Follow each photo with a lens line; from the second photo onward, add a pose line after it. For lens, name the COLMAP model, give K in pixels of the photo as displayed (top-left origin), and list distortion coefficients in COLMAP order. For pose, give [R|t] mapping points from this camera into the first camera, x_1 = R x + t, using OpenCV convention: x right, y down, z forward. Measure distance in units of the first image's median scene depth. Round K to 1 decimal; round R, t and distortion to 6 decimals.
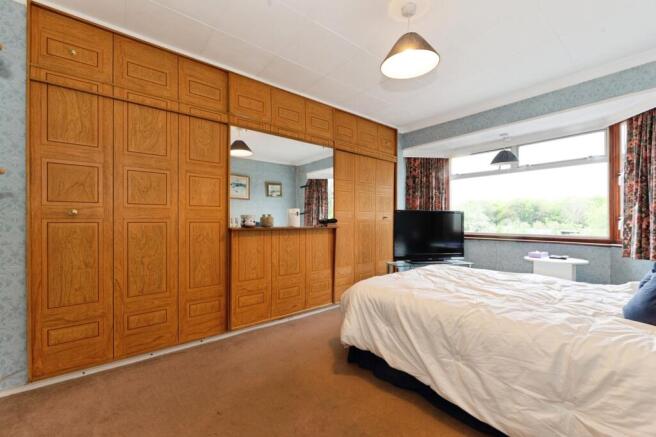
lens RADIAL K [[274.3, 0, 330.2], [0, 274.3, 222.5], [0, 0, 1]] dist [0.002606, -0.000505]
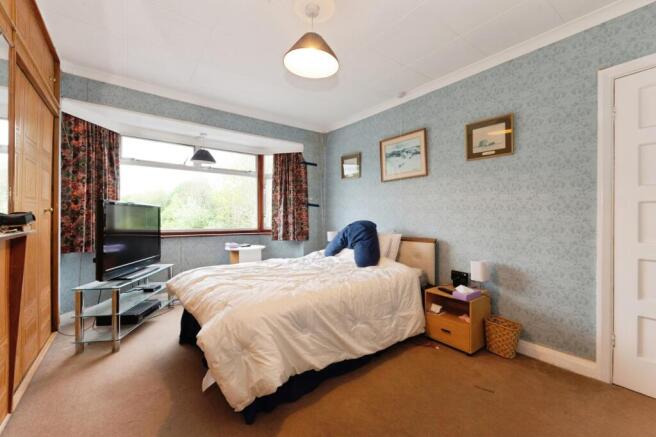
lens RADIAL K [[274.3, 0, 330.2], [0, 274.3, 216.0], [0, 0, 1]] dist [0.002606, -0.000505]
pose [[0.029219, 0.001514, 0.999572, -0.434354], [0.000073, 0.999999, -0.001517, -0.010199], [-0.999573, 0.000117, 0.029219, 0.543232]]
